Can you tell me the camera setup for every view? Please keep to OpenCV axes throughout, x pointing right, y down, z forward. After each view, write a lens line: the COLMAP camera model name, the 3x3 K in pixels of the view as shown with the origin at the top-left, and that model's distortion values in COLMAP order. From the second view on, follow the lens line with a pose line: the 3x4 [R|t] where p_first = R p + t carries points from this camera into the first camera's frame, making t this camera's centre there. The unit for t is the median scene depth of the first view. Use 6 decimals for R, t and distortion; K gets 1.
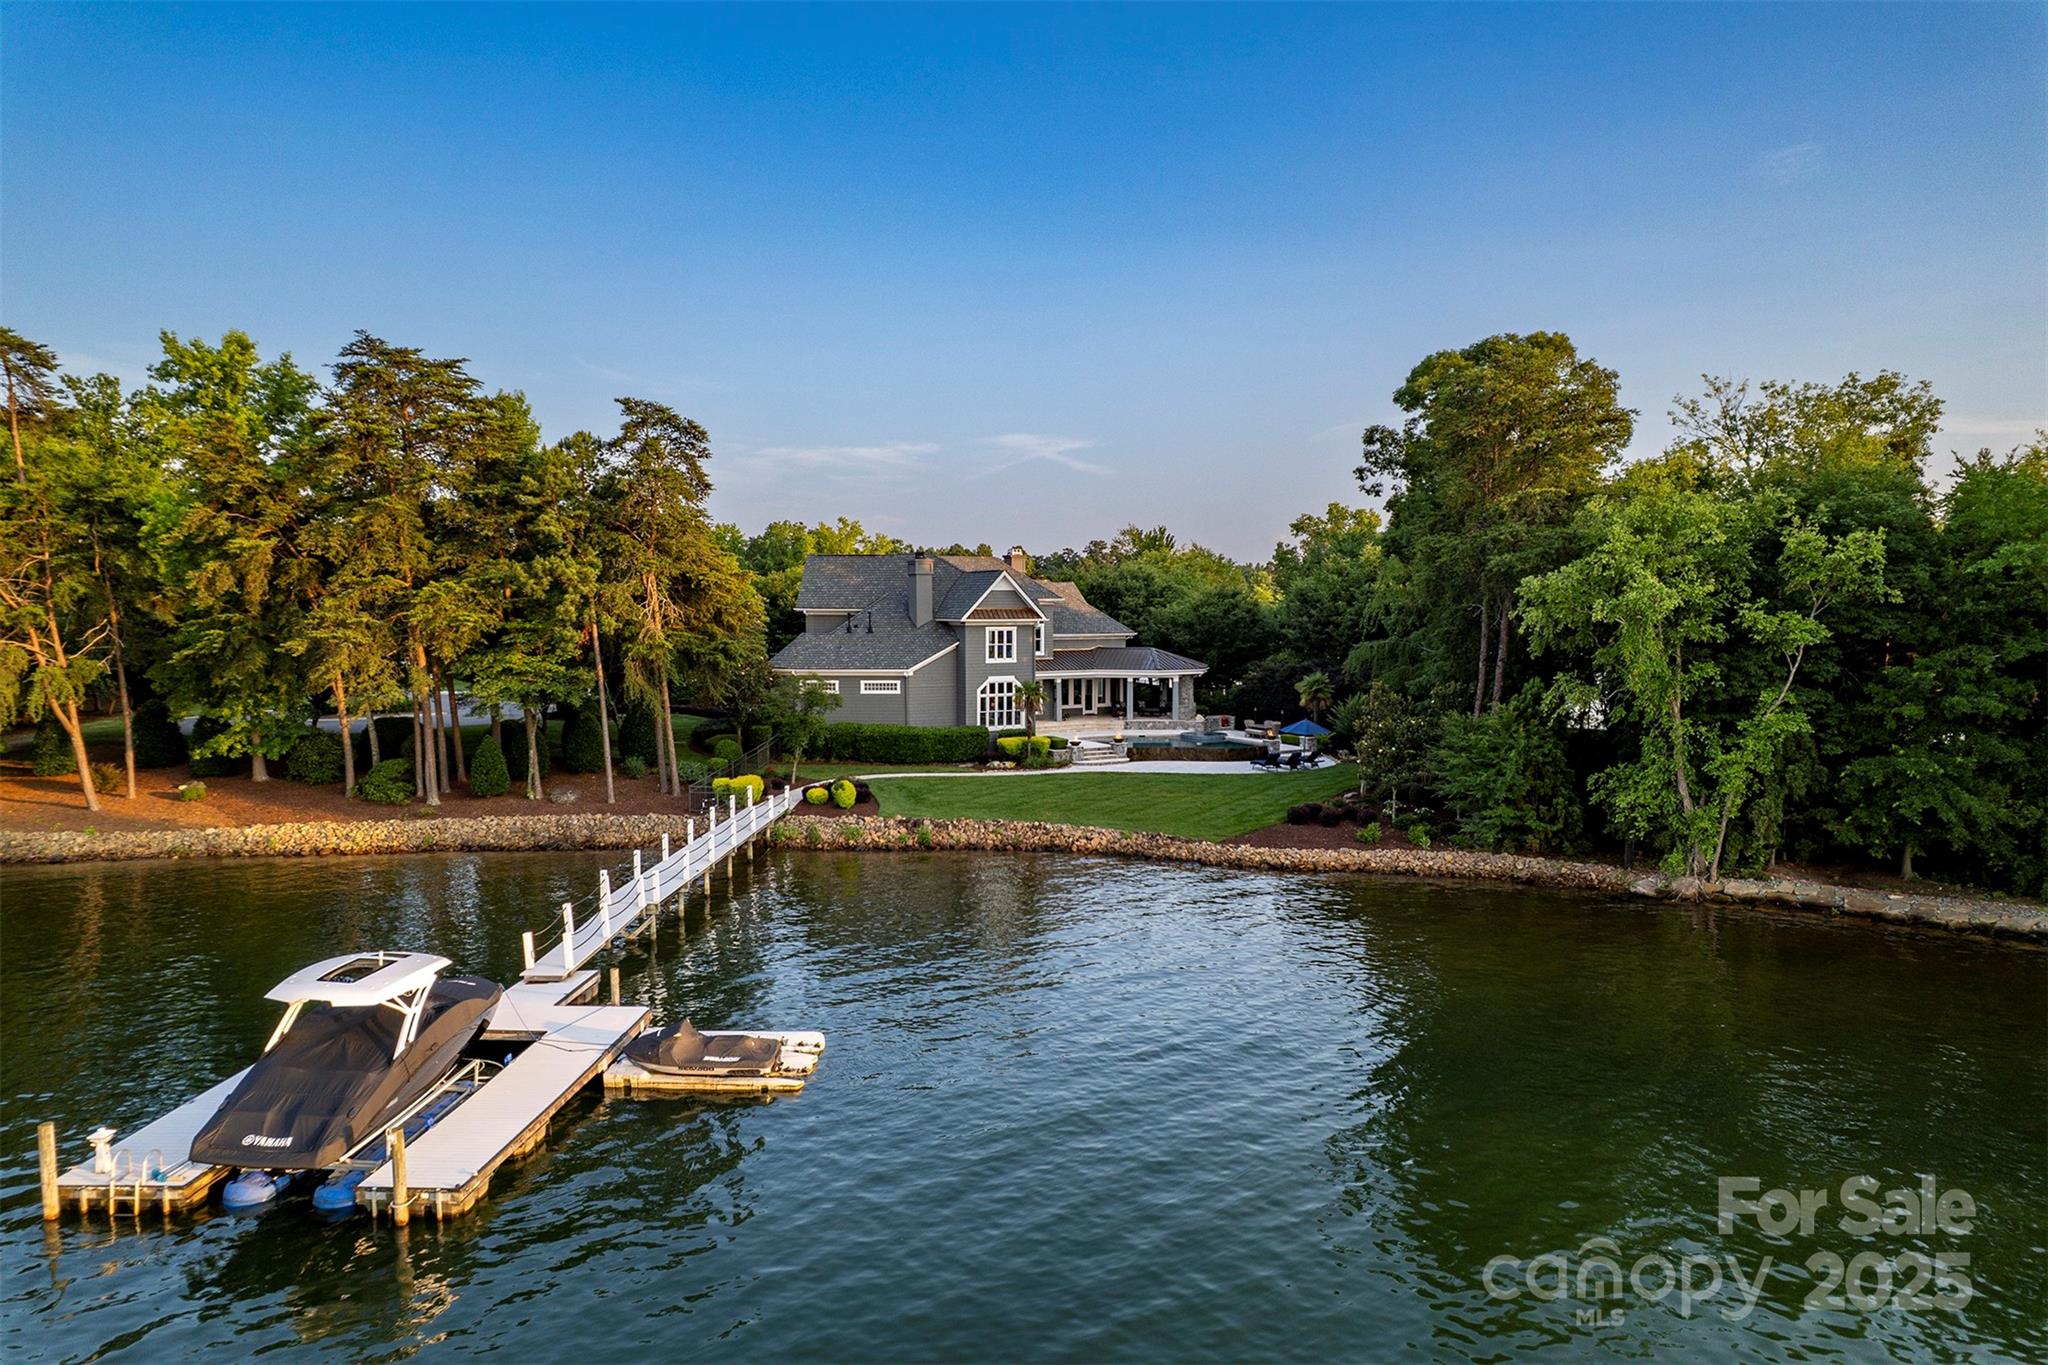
lens RADIAL K [[1322.4, 0, 1034.1], [0, 1322.4, 687.7], [0, 0, 1]] dist [-0.076125, 0.076046]
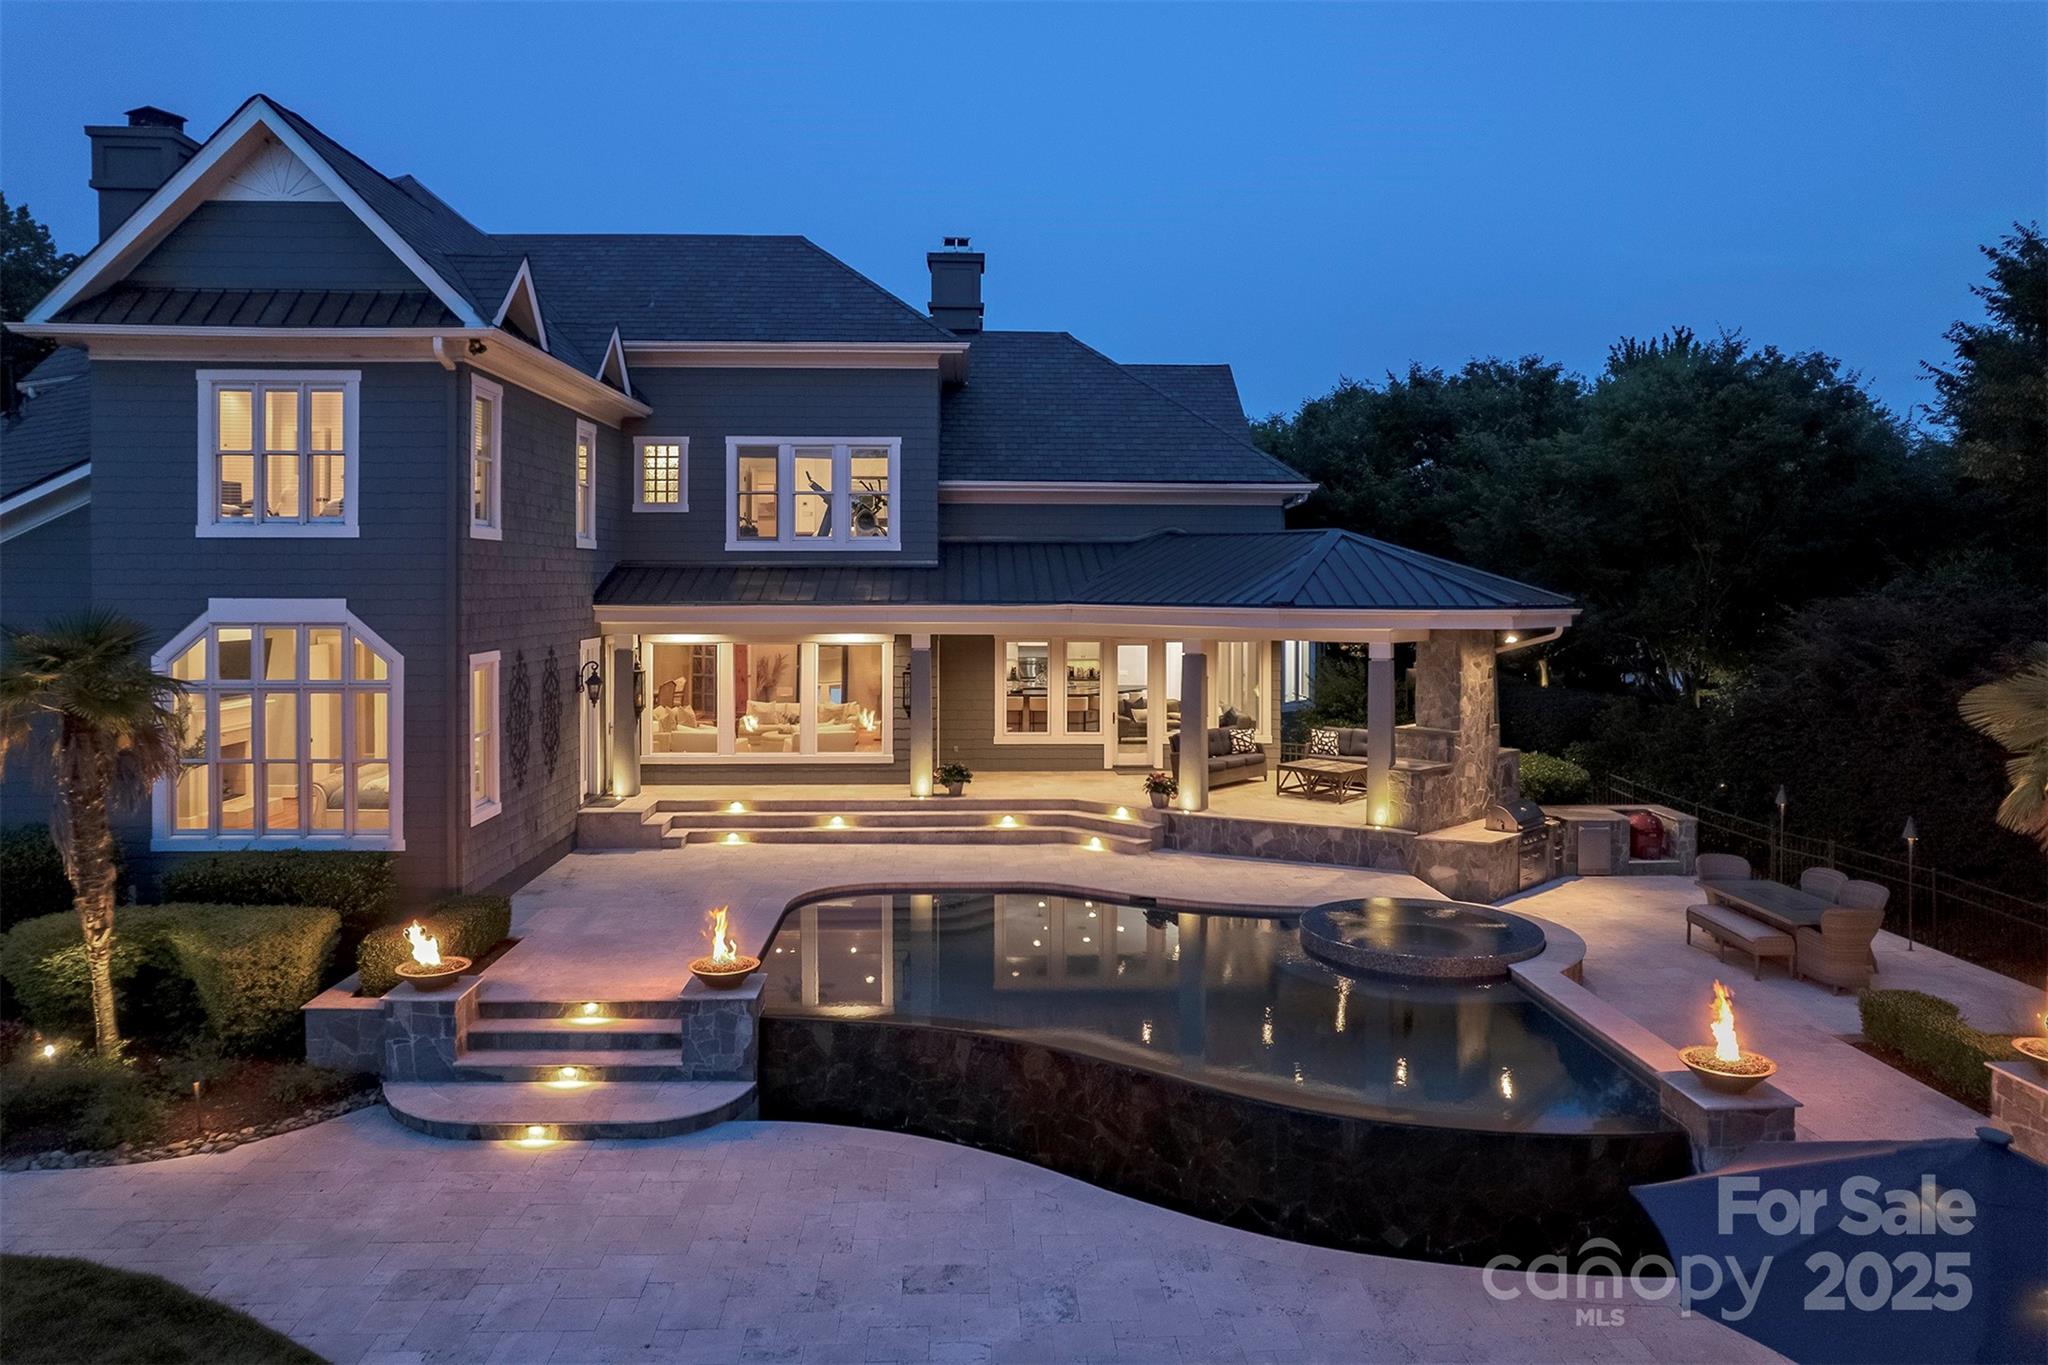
lens RADIAL K [[1362.8, 0, 1020.8], [0, 1362.8, 578.2], [0, 0, 1]] dist [-0.077303, 0.080815]
pose [[0.891446, 0.004466, -0.453105, 0.162647], [-0.035220, 0.997609, -0.059459, -0.002804], [0.451756, 0.068962, 0.889472, 0.771075]]
